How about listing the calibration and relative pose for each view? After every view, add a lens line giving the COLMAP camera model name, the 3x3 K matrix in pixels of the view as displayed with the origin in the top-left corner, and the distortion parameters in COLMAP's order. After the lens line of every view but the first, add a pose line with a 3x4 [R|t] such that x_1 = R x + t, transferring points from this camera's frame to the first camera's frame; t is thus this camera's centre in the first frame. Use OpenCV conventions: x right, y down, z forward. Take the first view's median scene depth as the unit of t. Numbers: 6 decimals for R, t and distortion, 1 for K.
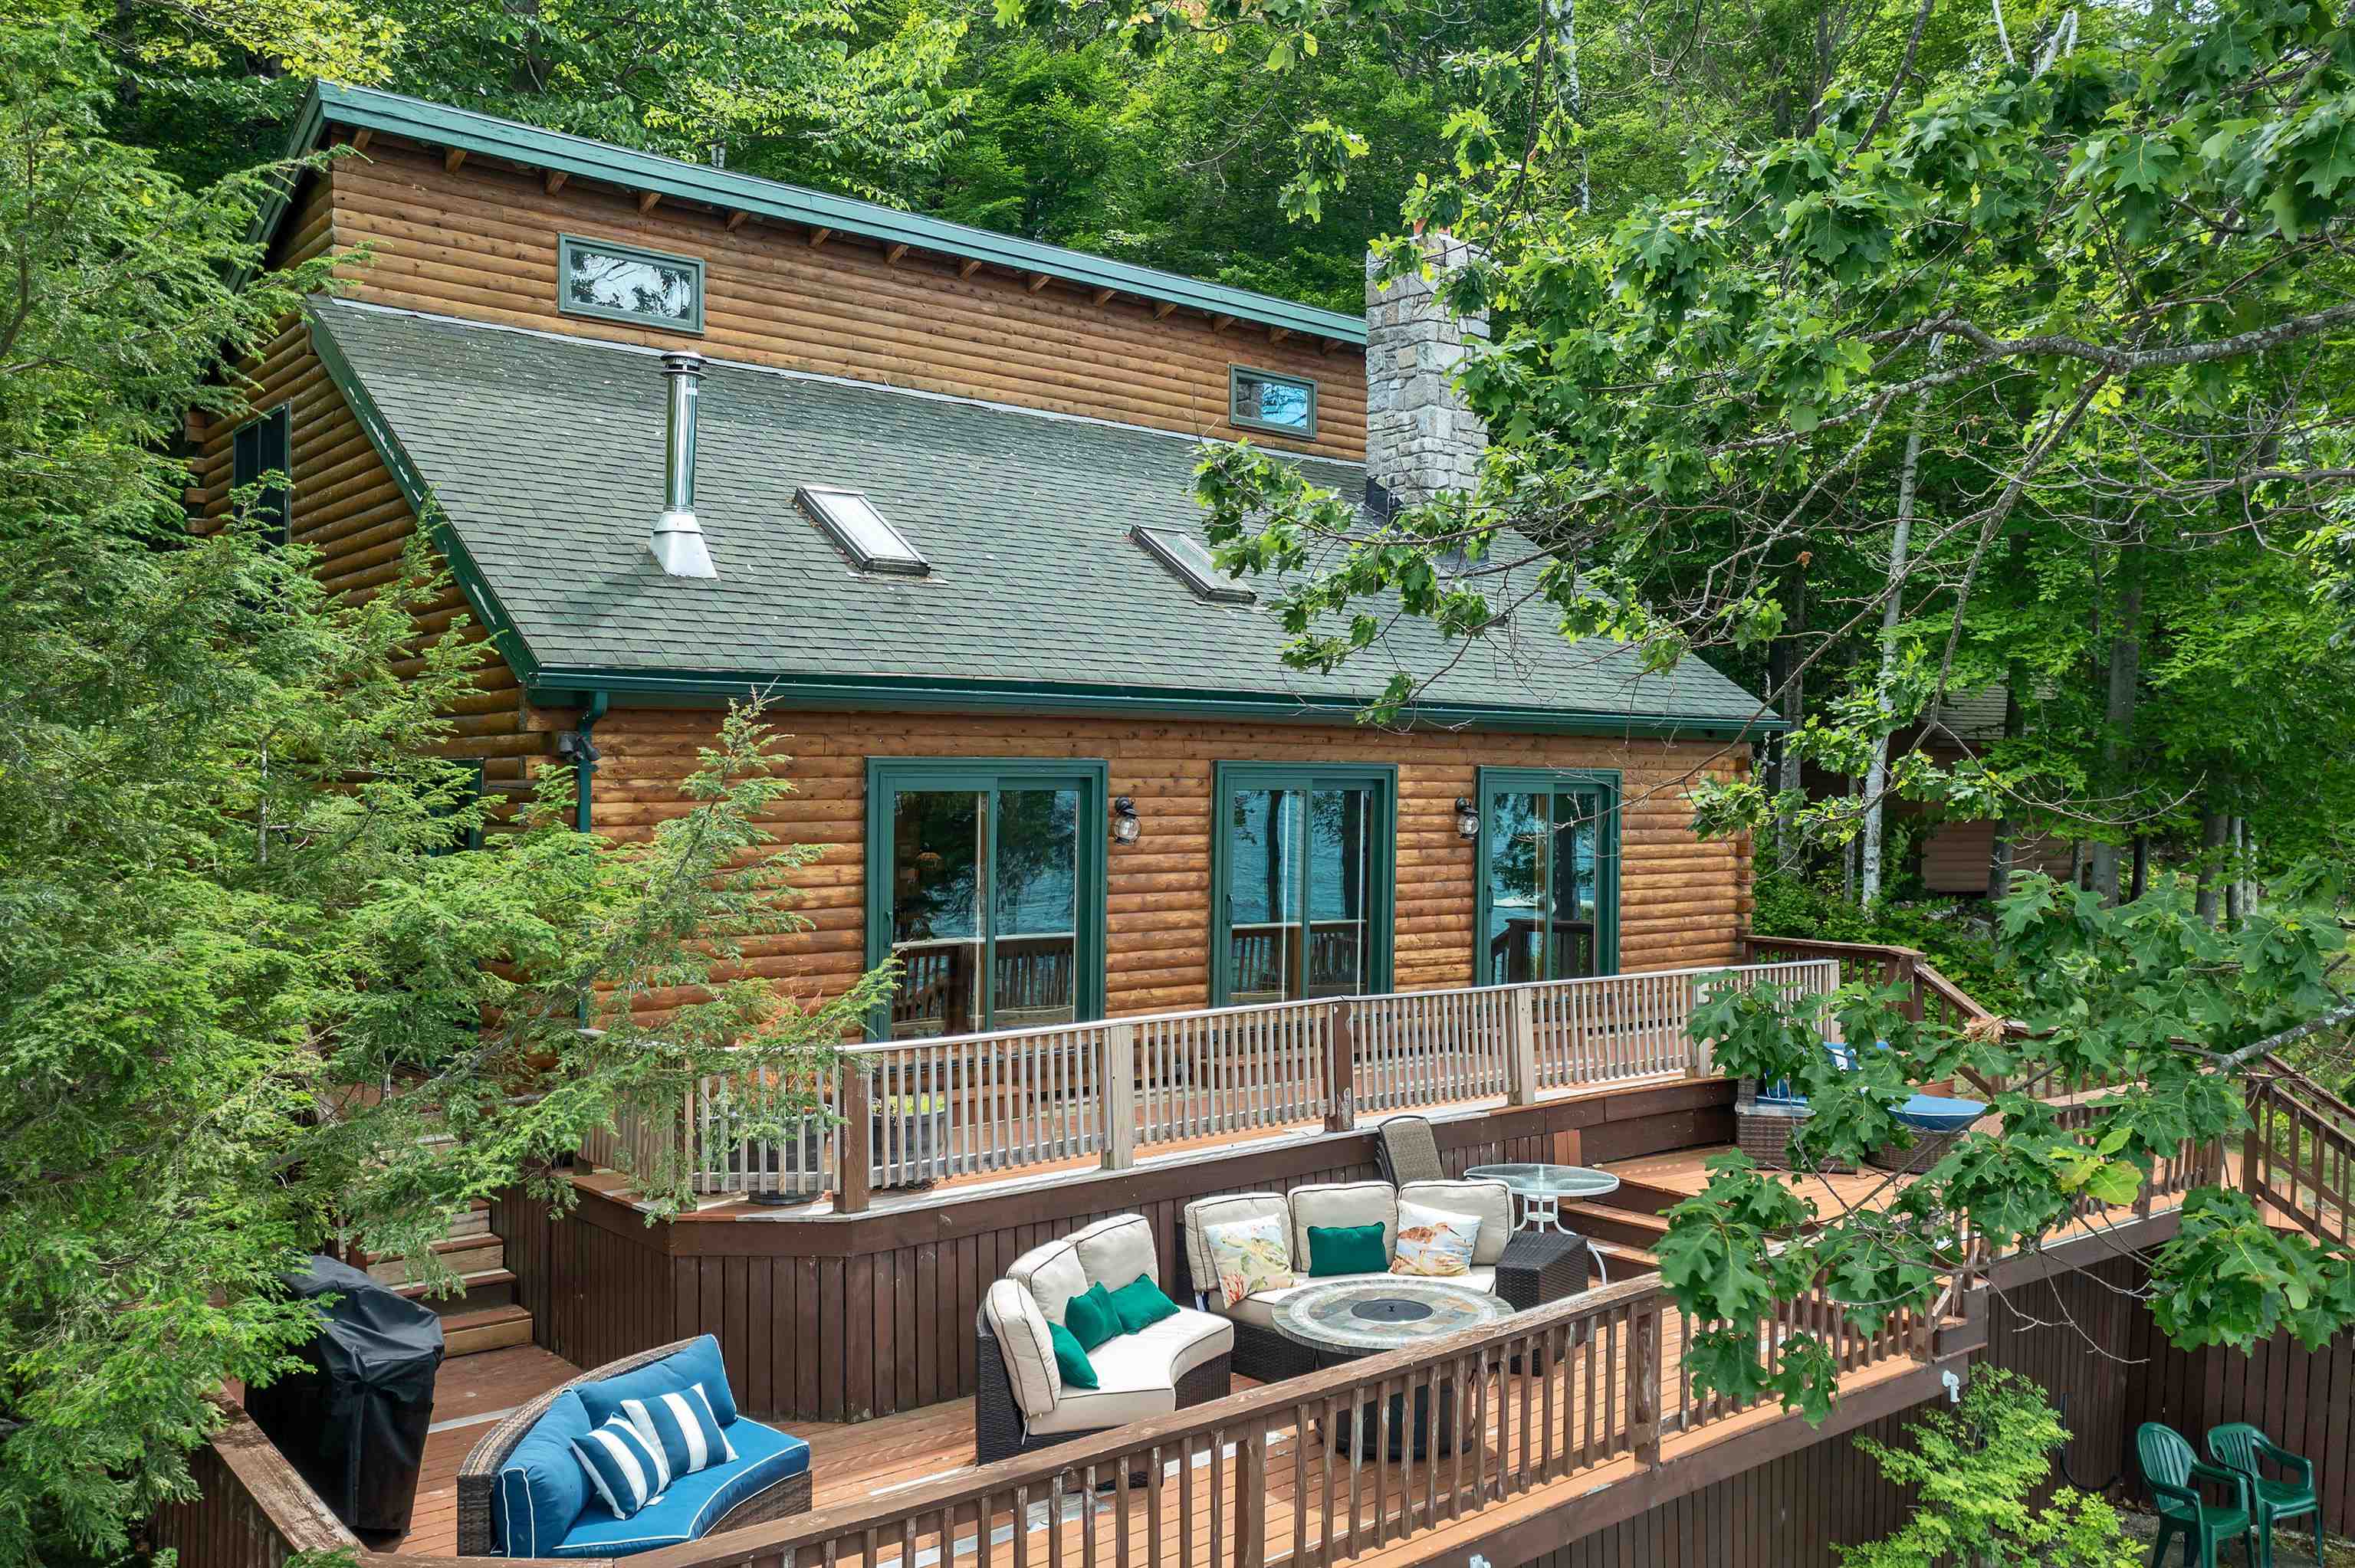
lens RADIAL K [[1883.1, 0, 1169.1], [0, 1883.1, 783.3], [0, 0, 1]] dist [0.005195, 0.001780]
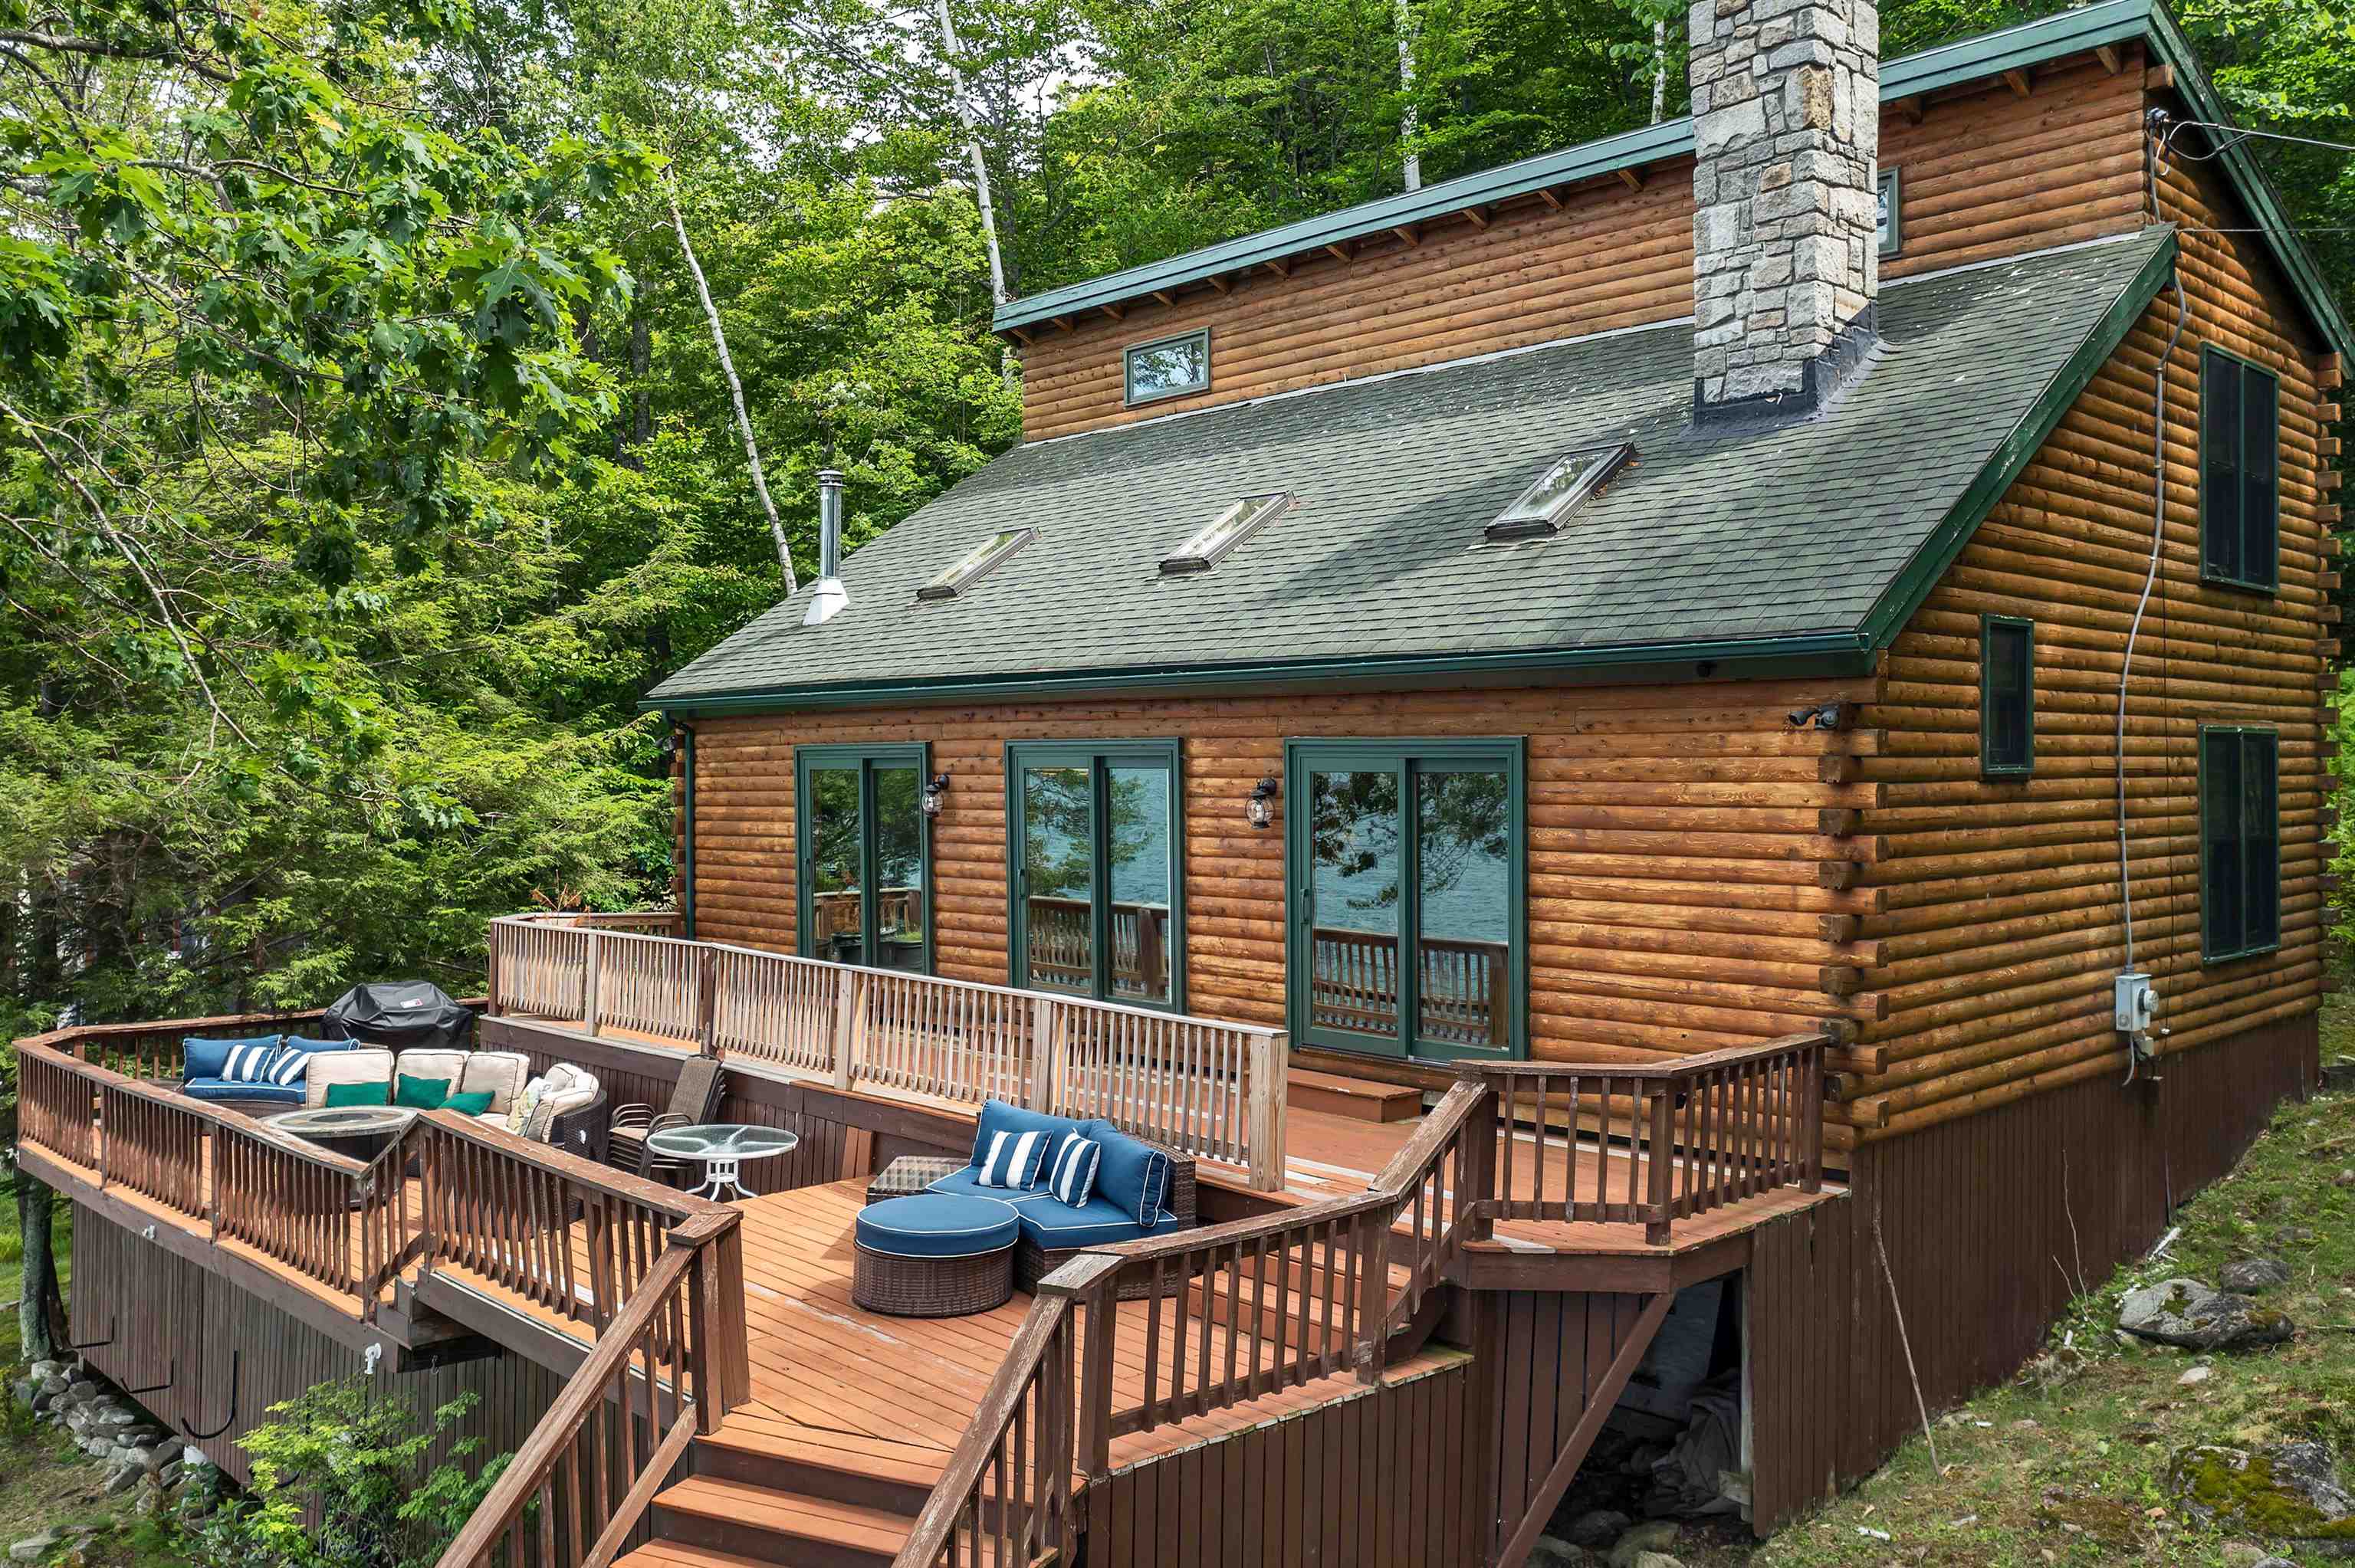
lens RADIAL K [[1883.1, 0, 1137.7], [0, 1883.1, 746.3], [0, 0, 1]] dist [0.005195, 0.001780]
pose [[0.071117, -0.016926, -0.997324, 1.082274], [0.001998, 0.999856, -0.016827, 0.009006], [0.997466, -0.000796, 0.071141, 1.000324]]
